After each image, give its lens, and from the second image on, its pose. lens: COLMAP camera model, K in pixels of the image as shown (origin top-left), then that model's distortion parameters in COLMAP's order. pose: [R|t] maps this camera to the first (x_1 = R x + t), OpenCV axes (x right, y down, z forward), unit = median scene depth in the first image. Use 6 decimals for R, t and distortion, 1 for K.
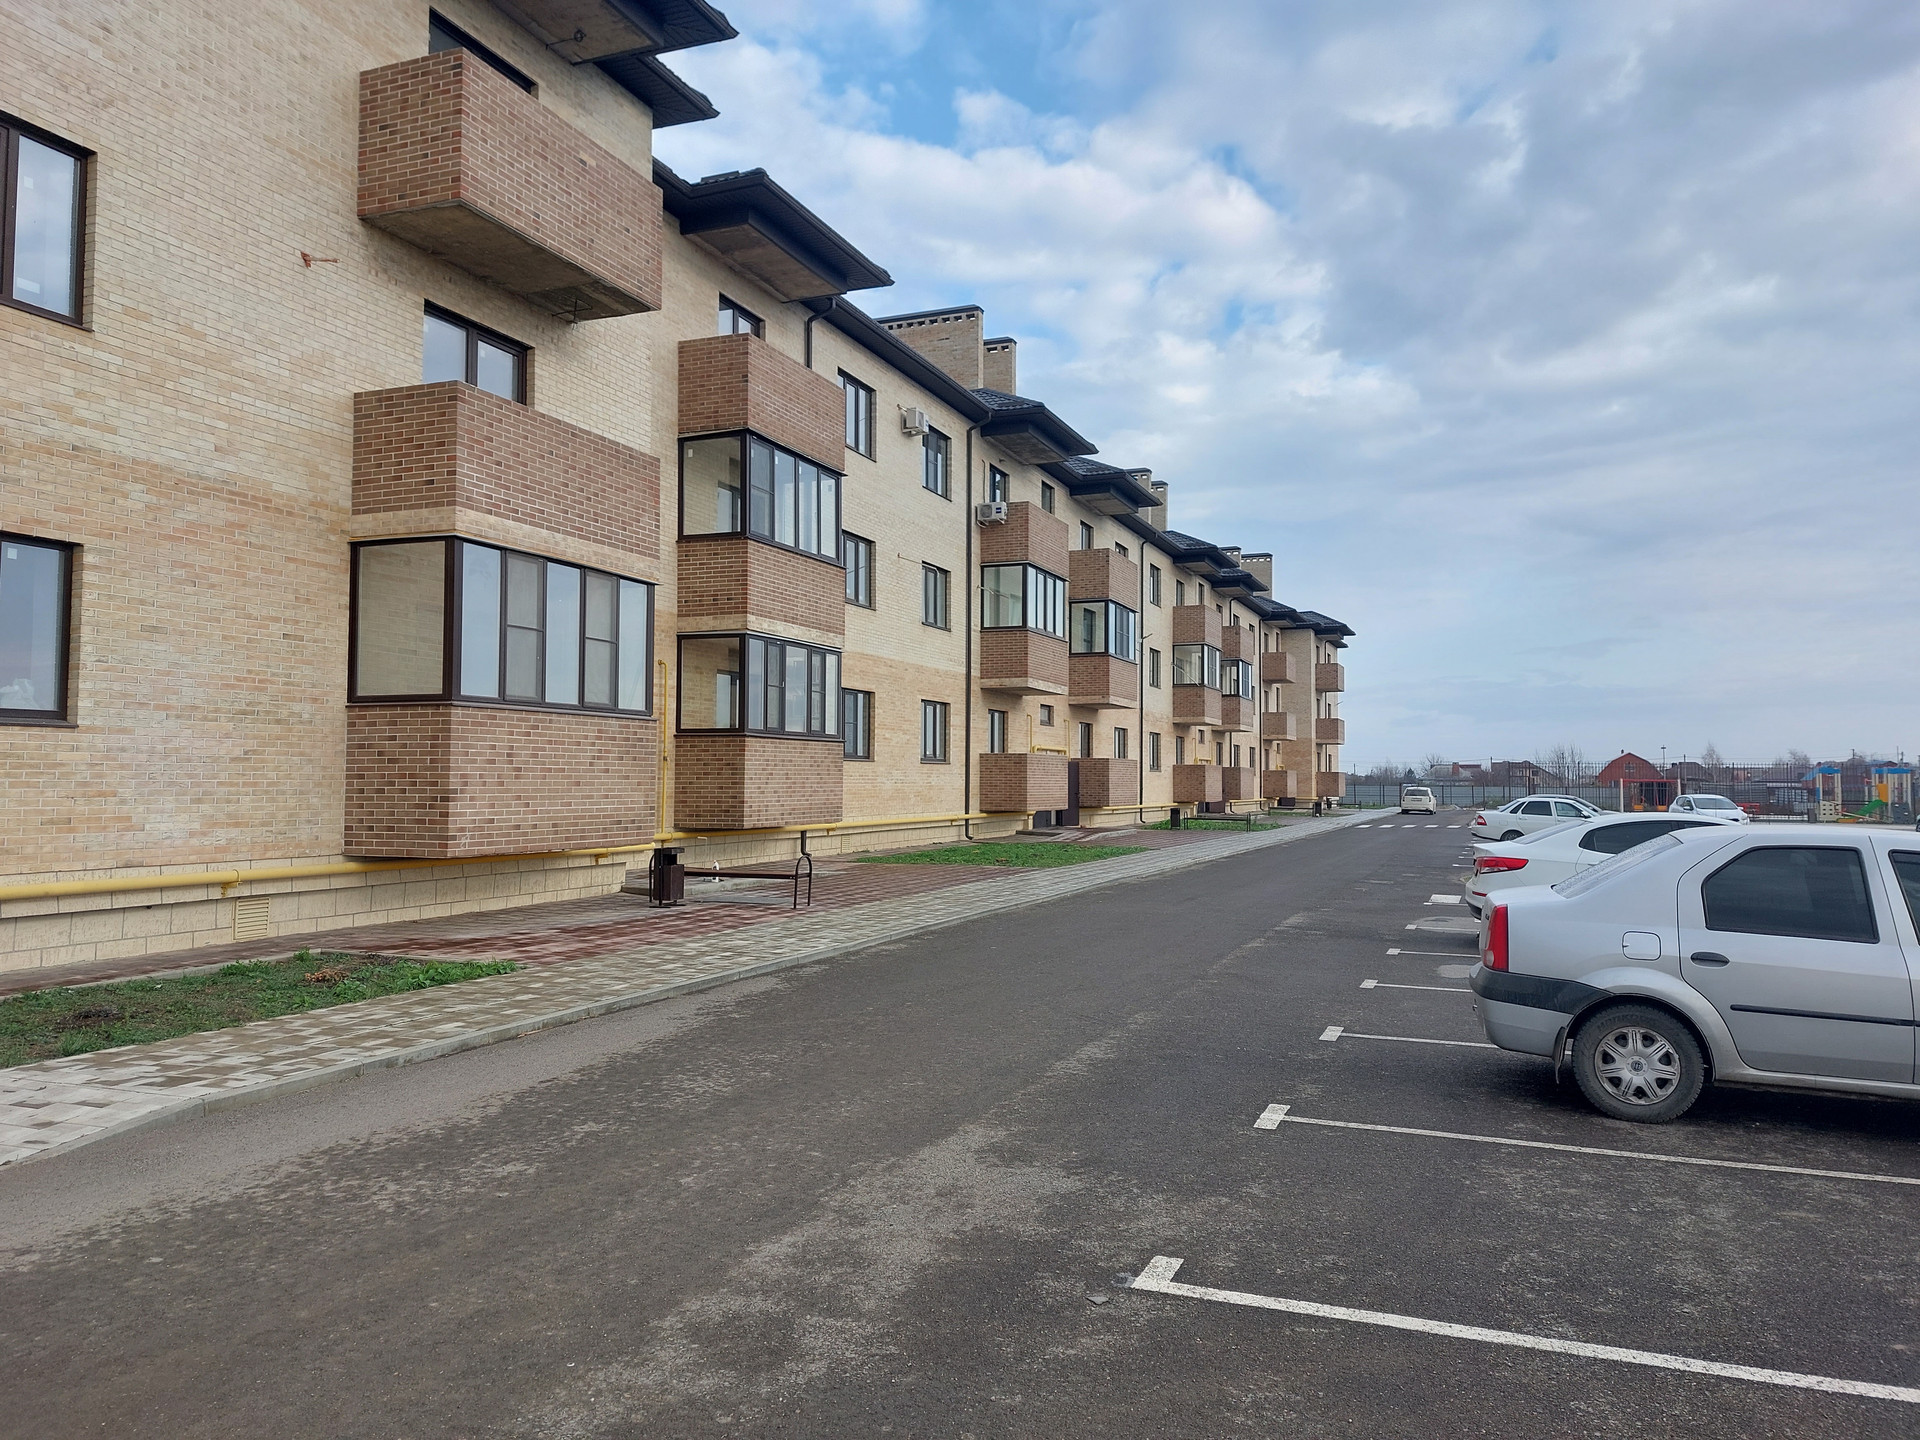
lens RADIAL K [[1361.4, 0, 955.3], [0, 1361.4, 714.0], [0, 0, 1]] dist [0.162500, -0.240201]
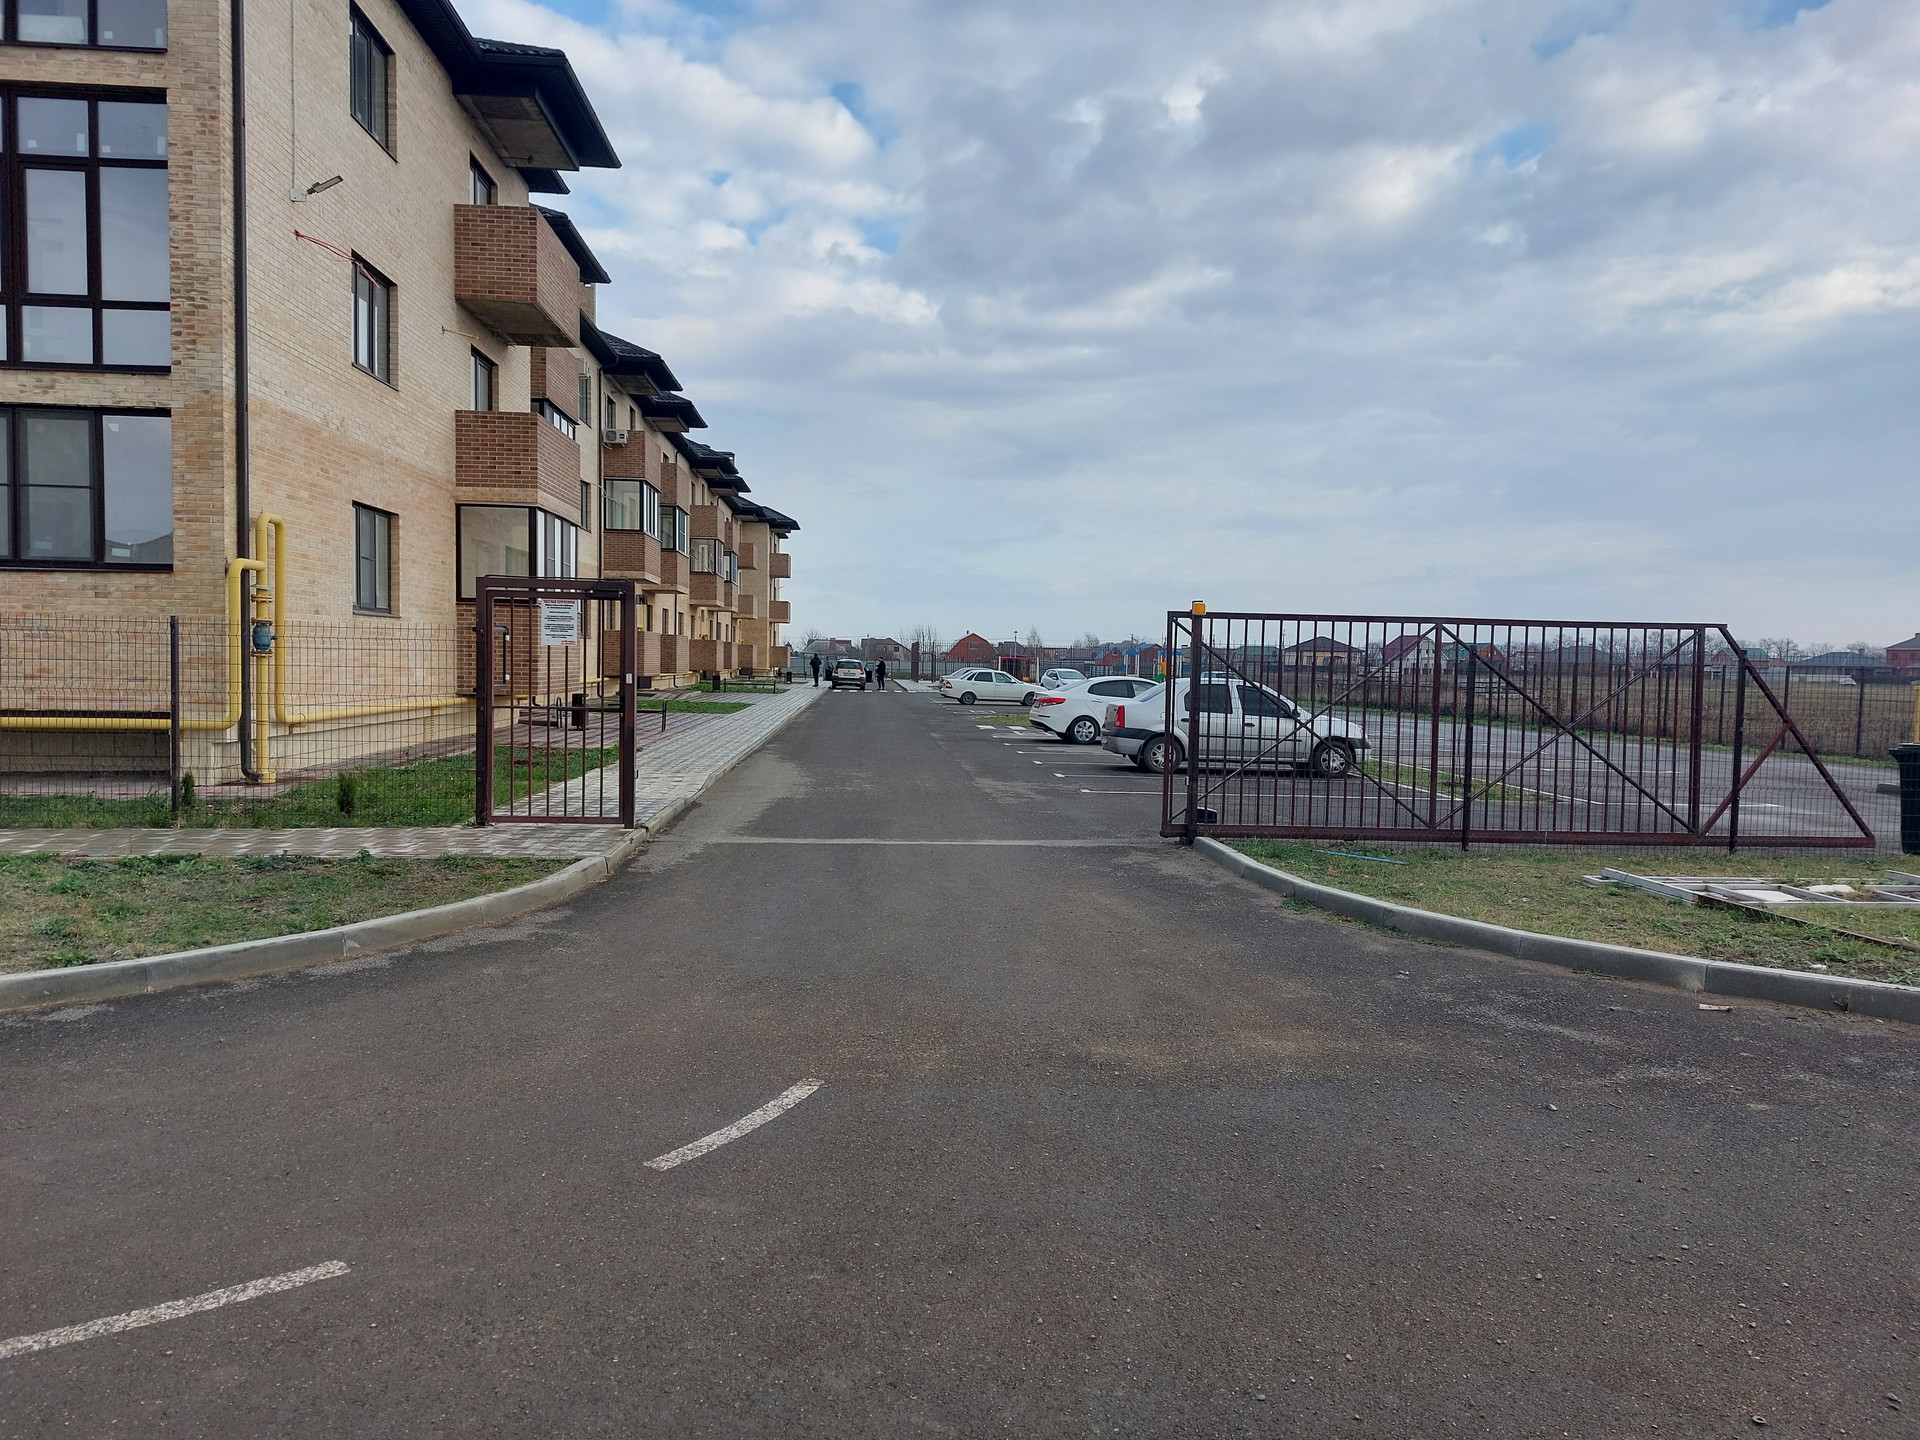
lens RADIAL K [[1361.4, 0, 955.3], [0, 1361.4, 714.0], [0, 0, 1]] dist [0.162500, -0.240201]
pose [[0.901375, -0.000570, 0.433039, -0.220324], [-0.040437, 0.995519, 0.085482, -0.014262], [-0.431147, -0.094562, 0.897313, -0.268938]]
